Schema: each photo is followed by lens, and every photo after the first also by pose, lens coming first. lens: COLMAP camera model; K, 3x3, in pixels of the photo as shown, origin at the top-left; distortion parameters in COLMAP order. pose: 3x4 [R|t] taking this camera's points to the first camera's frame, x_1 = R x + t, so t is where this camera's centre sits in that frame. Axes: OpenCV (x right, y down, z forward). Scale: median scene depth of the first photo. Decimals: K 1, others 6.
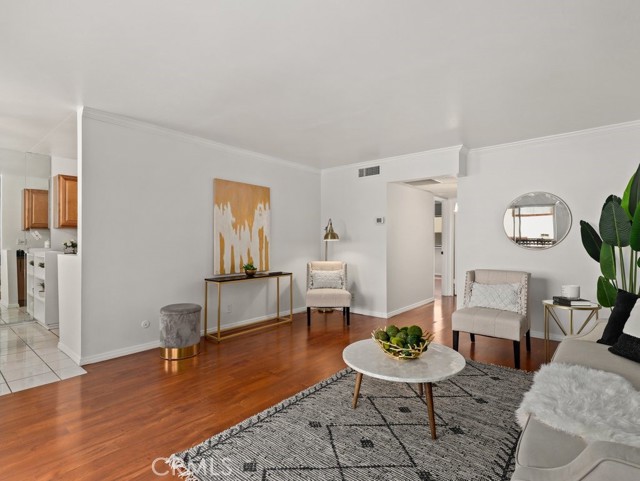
lens RADIAL K [[327.7, 0, 322.9], [0, 327.7, 238.2], [0, 0, 1]] dist [0.003759, -0.001883]
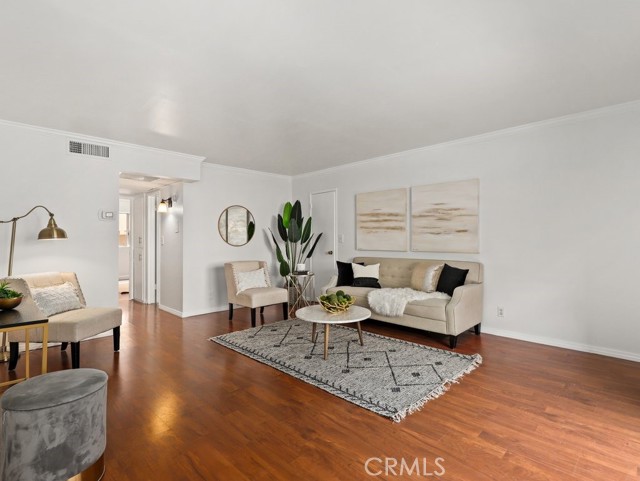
lens RADIAL K [[327.7, 0, 322.9], [0, 327.7, 238.2], [0, 0, 1]] dist [0.003759, -0.001883]
pose [[0.095508, -0.001879, 0.995427, -1.335647], [-0.009216, 0.999954, 0.002772, -0.008965], [-0.995386, -0.009439, 0.095486, 0.899651]]
